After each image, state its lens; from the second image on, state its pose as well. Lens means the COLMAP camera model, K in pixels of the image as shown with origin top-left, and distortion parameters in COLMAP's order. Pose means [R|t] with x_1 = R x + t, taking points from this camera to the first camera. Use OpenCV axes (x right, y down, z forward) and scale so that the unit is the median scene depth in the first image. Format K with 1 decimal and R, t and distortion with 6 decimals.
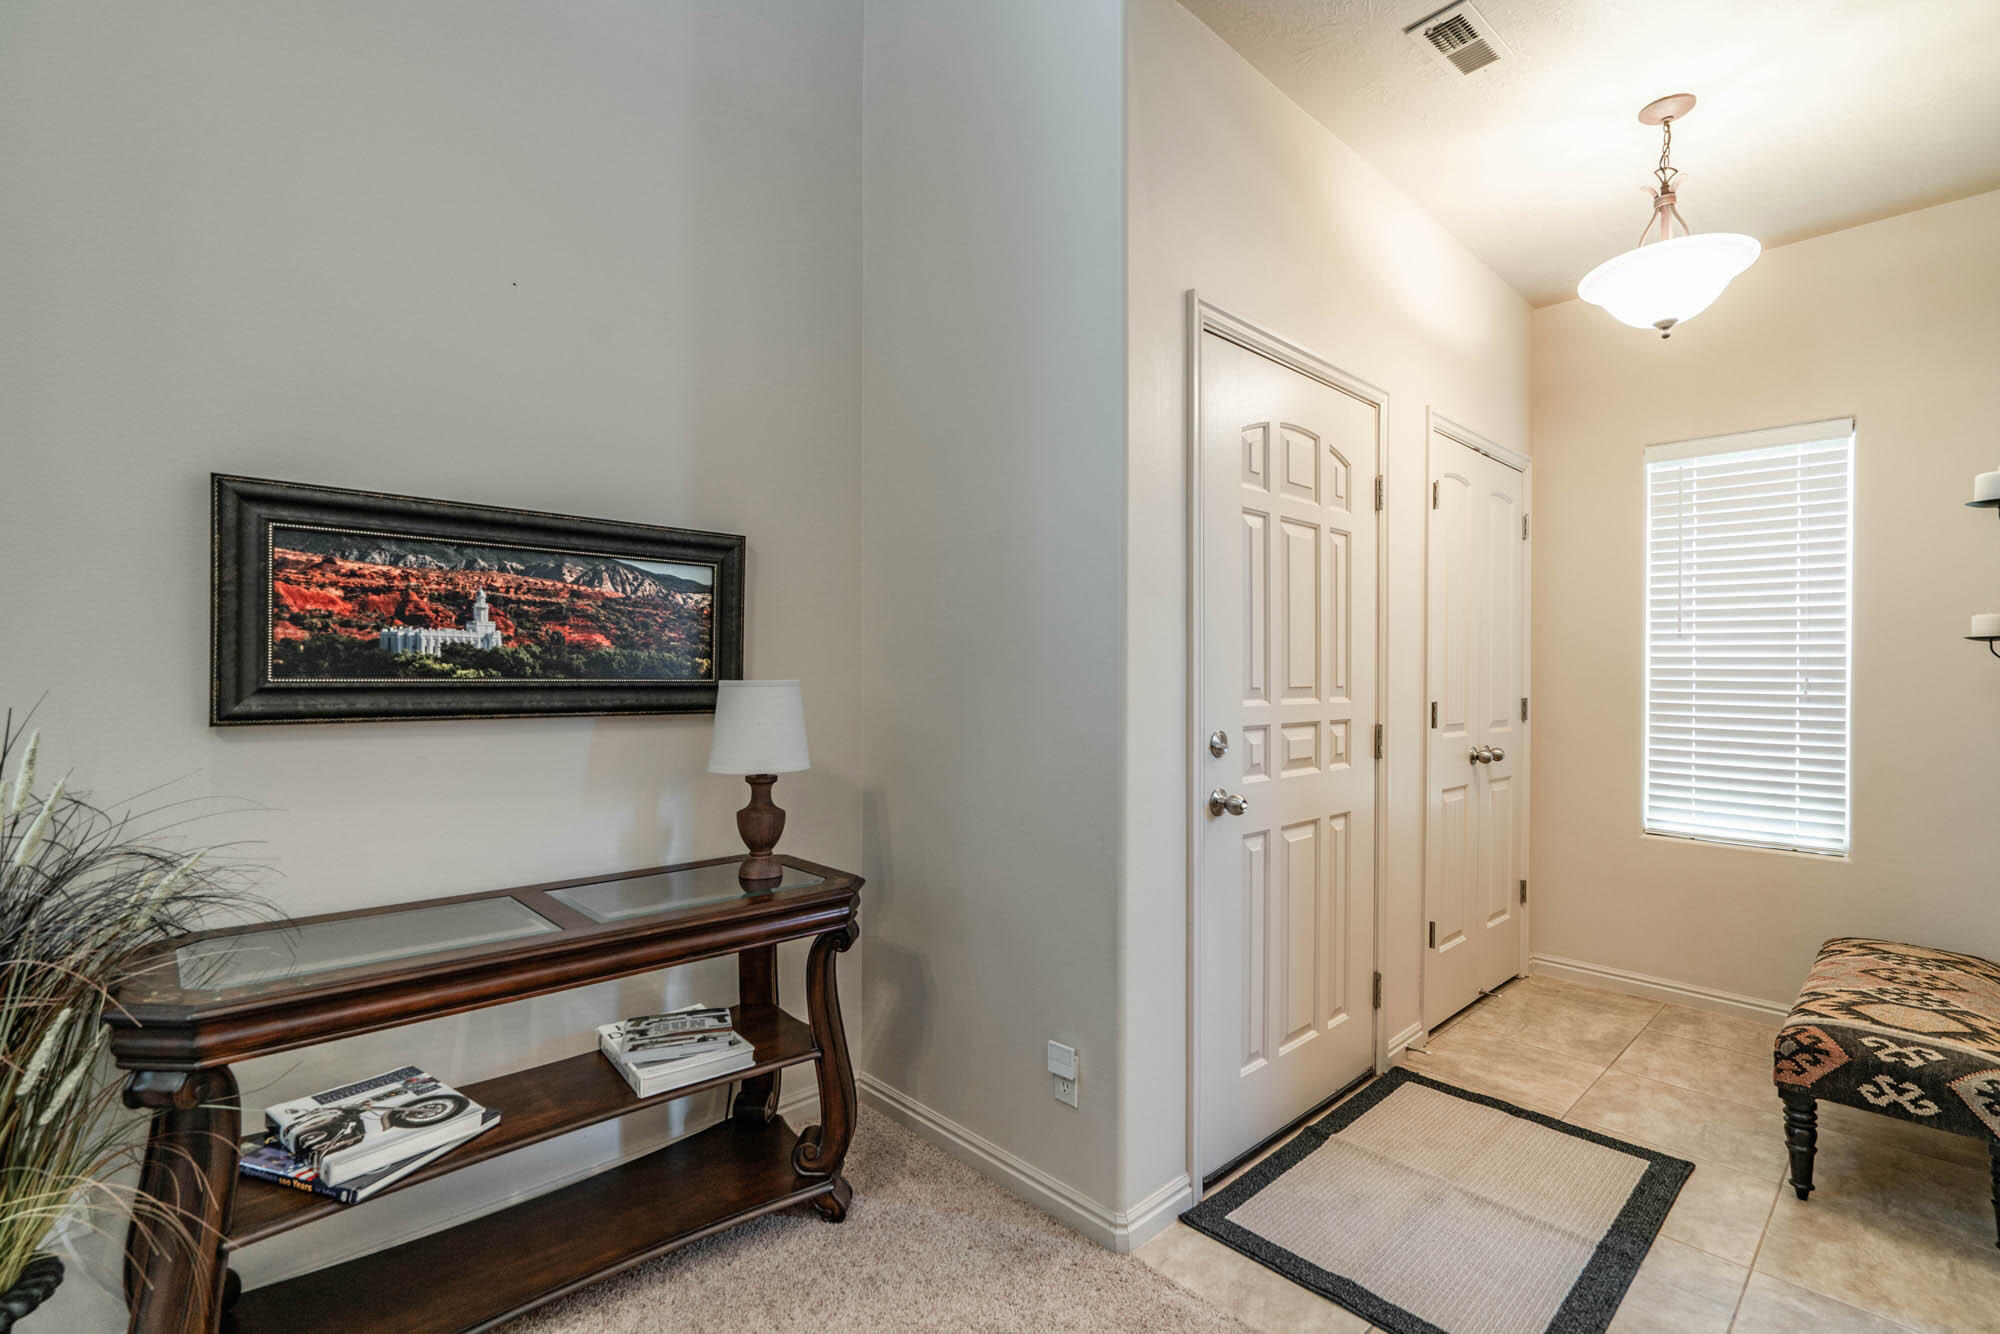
lens RADIAL K [[916.5, 0, 1000.0], [0, 916.5, 667.0], [0, 0, 1]] dist [-0.000844, 0.000023]
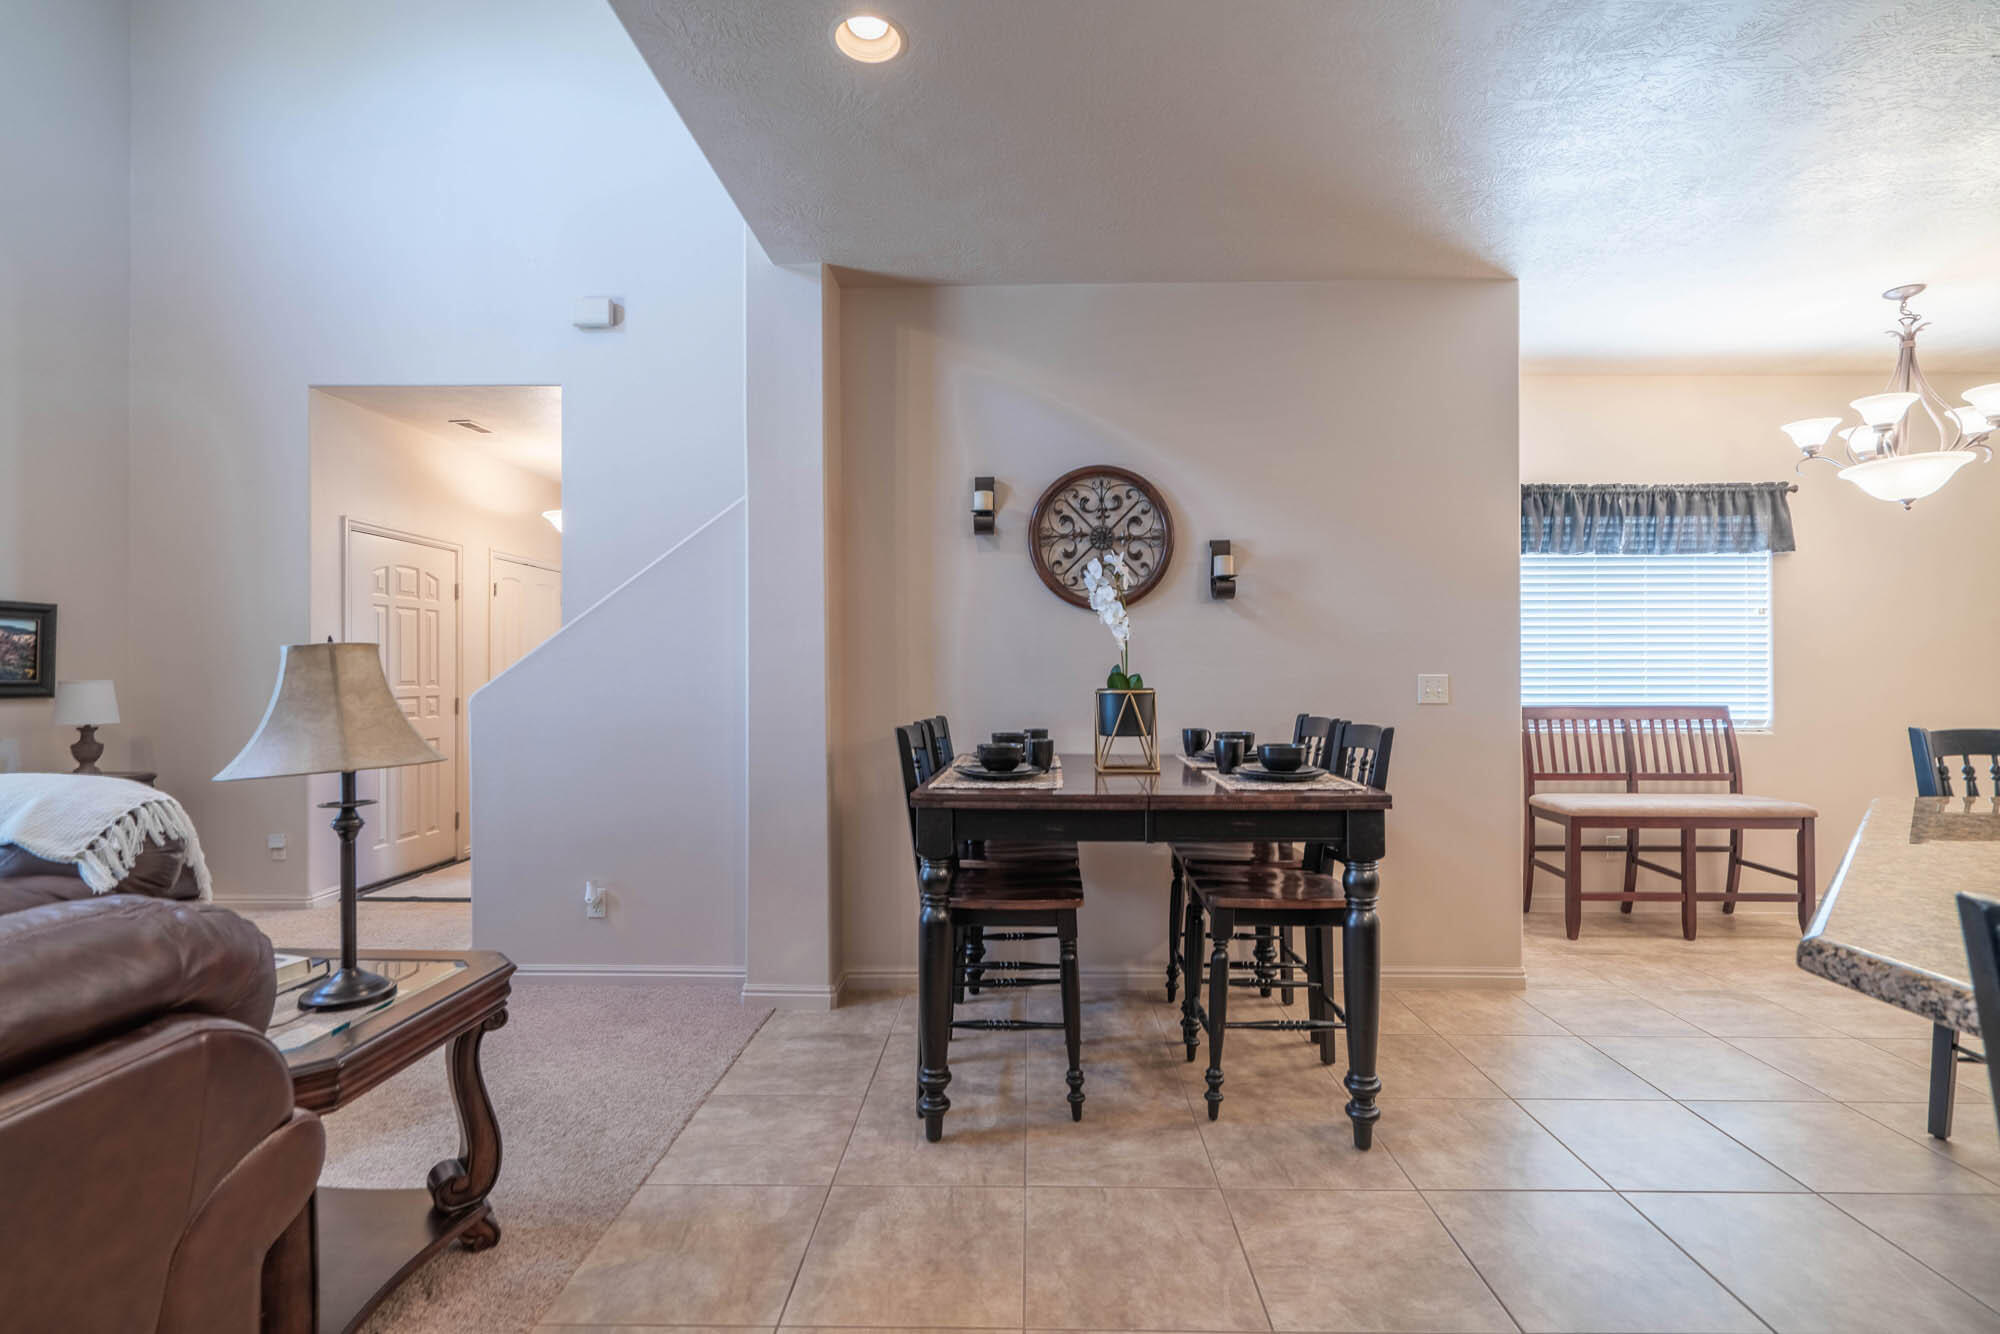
lens RADIAL K [[901.6, 0, 1000.0], [0, 901.6, 667.0], [0, 0, 1]] dist [0.002077, 0.000411]
pose [[0.709493, -0.002149, 0.704709, -0.217633], [0.000263, 0.999996, 0.002784, -0.019021], [-0.704712, -0.001790, 0.709491, -1.712496]]
